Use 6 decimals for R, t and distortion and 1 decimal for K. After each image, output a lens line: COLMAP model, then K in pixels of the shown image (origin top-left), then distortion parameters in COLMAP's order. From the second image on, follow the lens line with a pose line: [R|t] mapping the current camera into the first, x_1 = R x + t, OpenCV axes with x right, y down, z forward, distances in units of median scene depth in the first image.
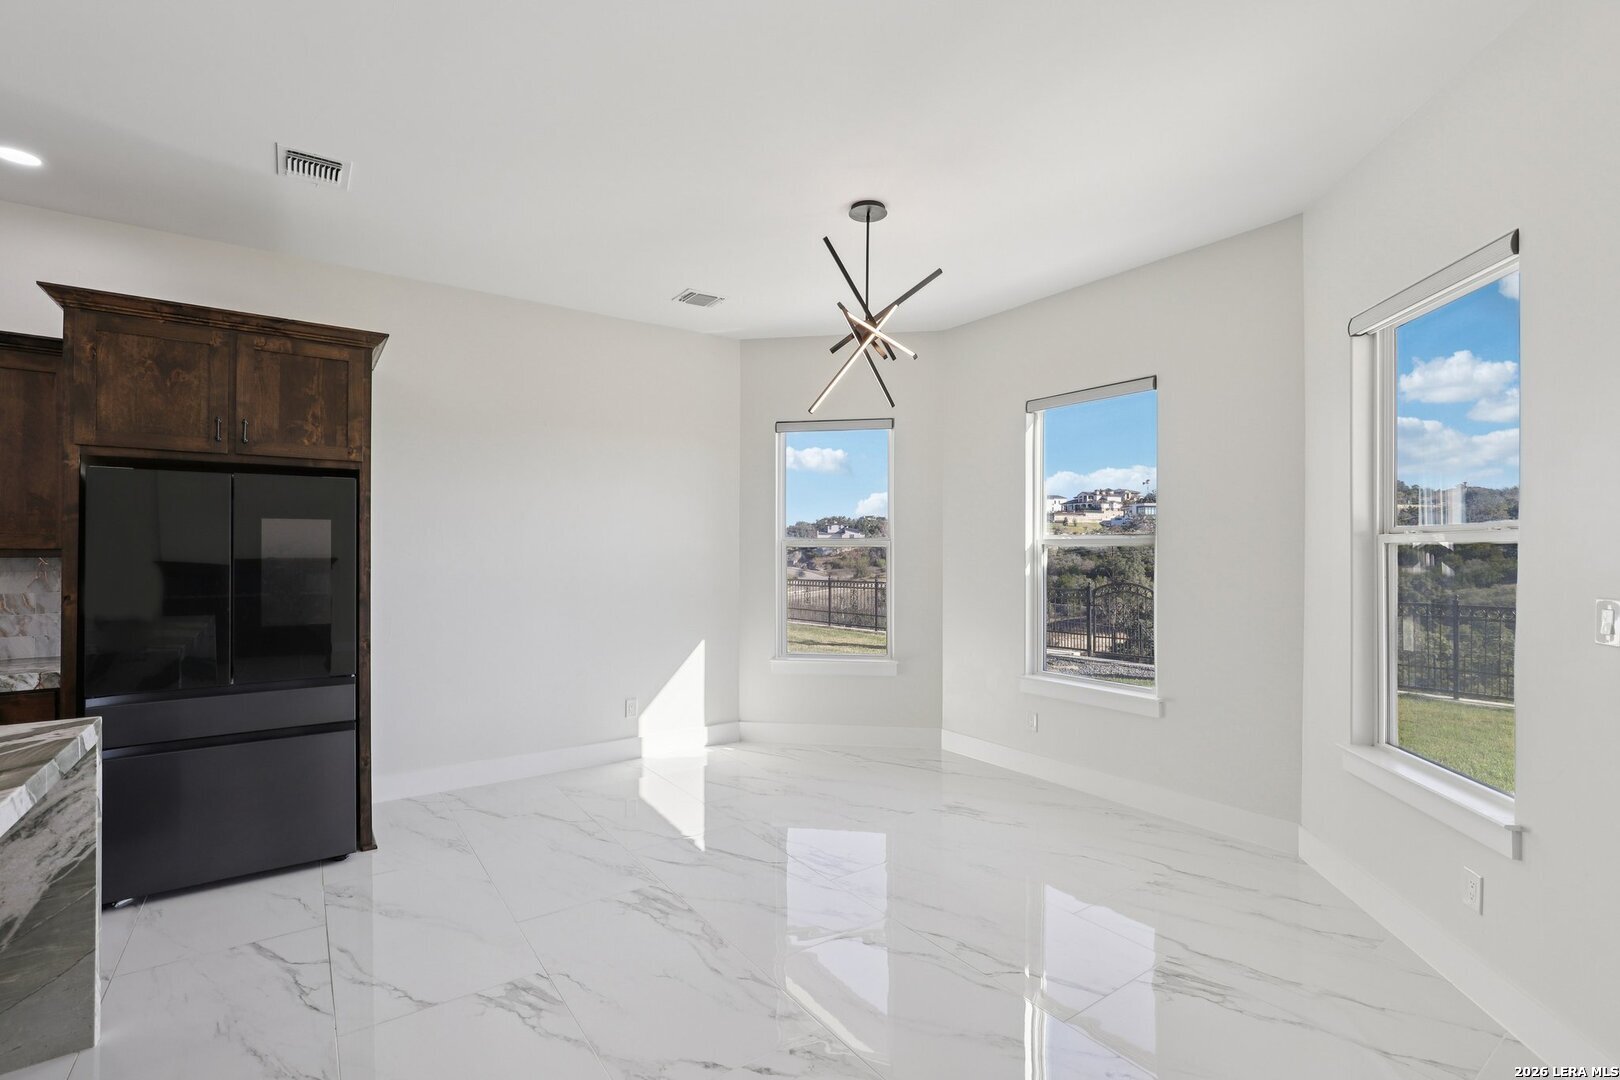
lens RADIAL K [[740.8, 0, 822.8], [0, 740.8, 543.7], [0, 0, 1]] dist [-0.003482, -0.000030]
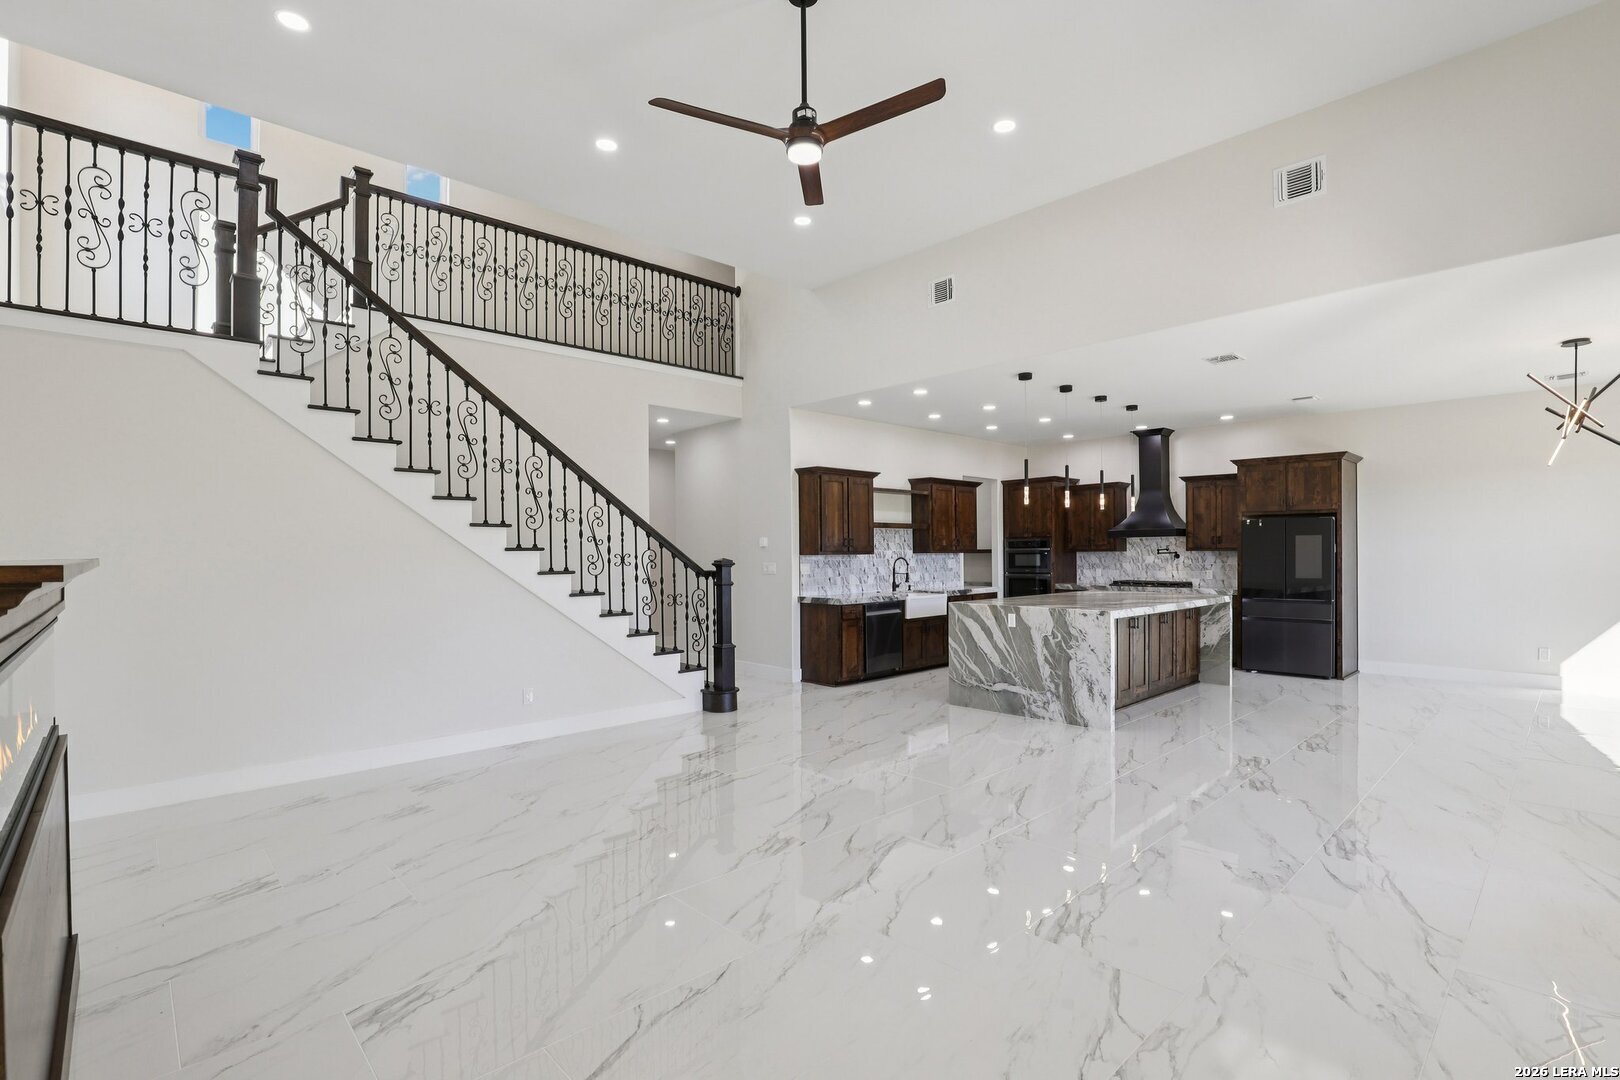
lens RADIAL K [[751.6, 0, 818.8], [0, 751.6, 545.7], [0, 0, 1]] dist [-0.020754, 0.001195]
pose [[0.132175, -0.007578, -0.991197, 1.486269], [0.014494, 0.999879, -0.005711, -0.007345], [0.991120, -0.013611, 0.132269, -0.920871]]
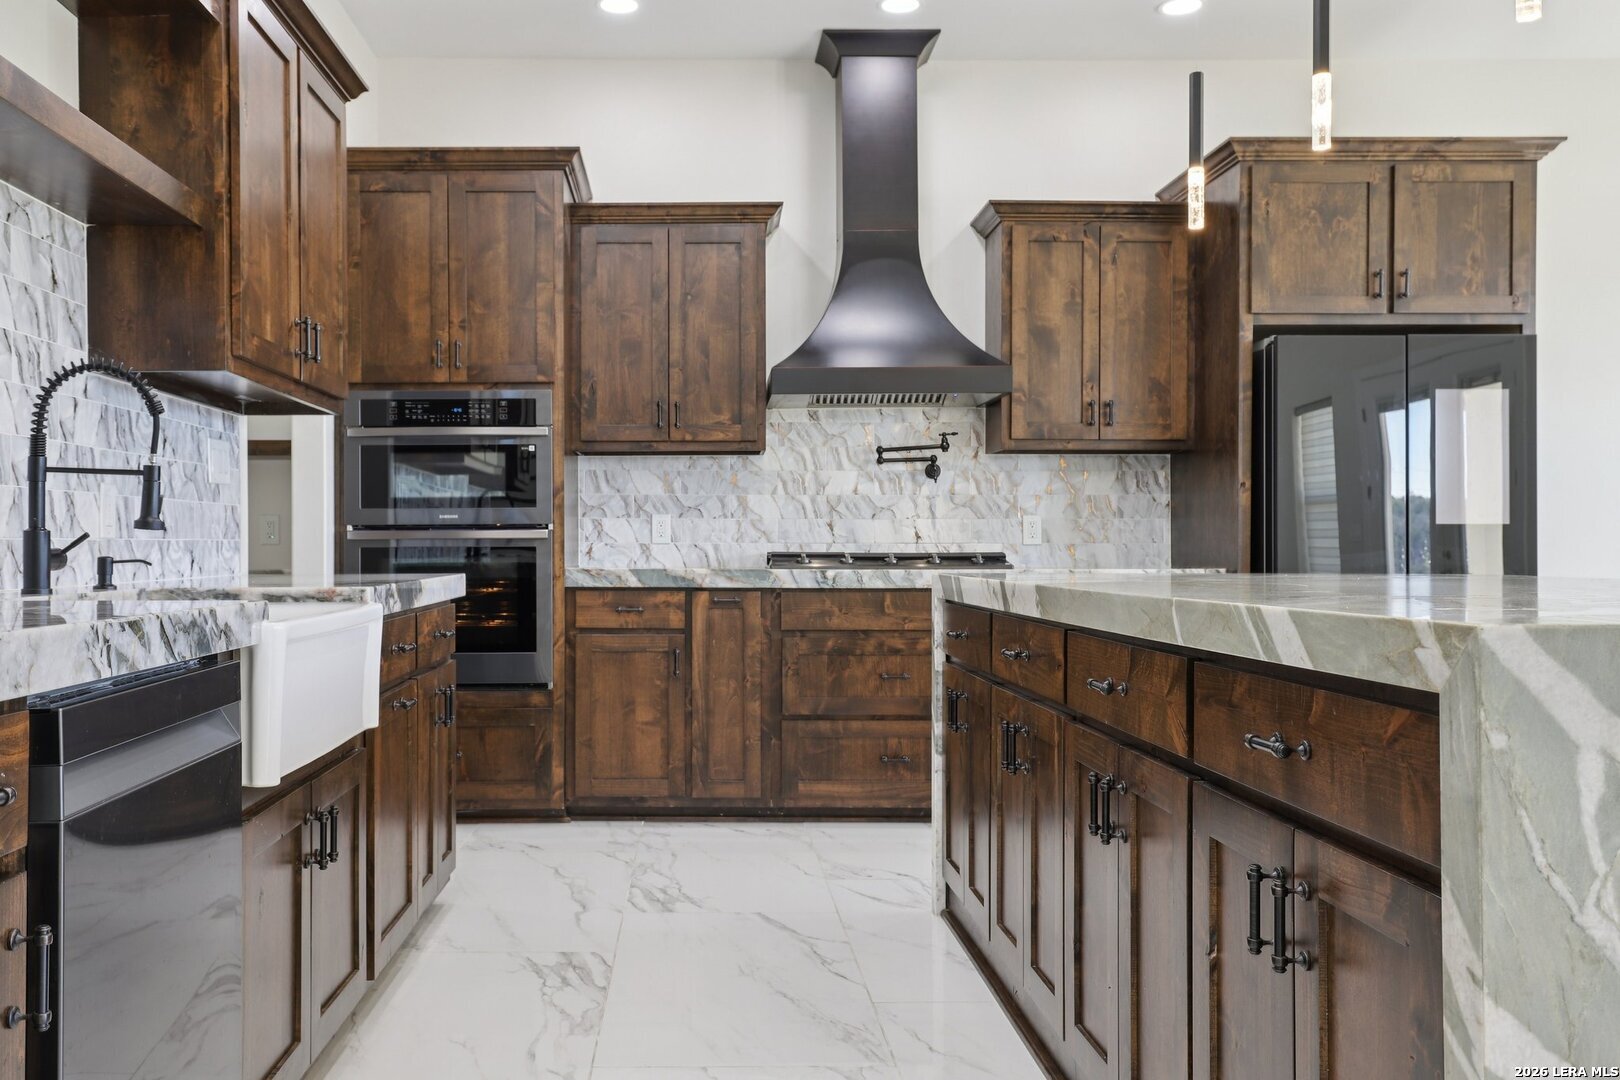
lens RADIAL K [[1434.3, 0, 711.2], [0, 1434.3, 542.0], [0, 0, 1]] dist [0.029477, -0.006223]
pose [[0.814566, -0.003152, -0.580062, -0.460121], [0.004705, 0.999988, 0.001173, 0.119699], [0.580051, -0.003684, 0.814572, -0.701005]]
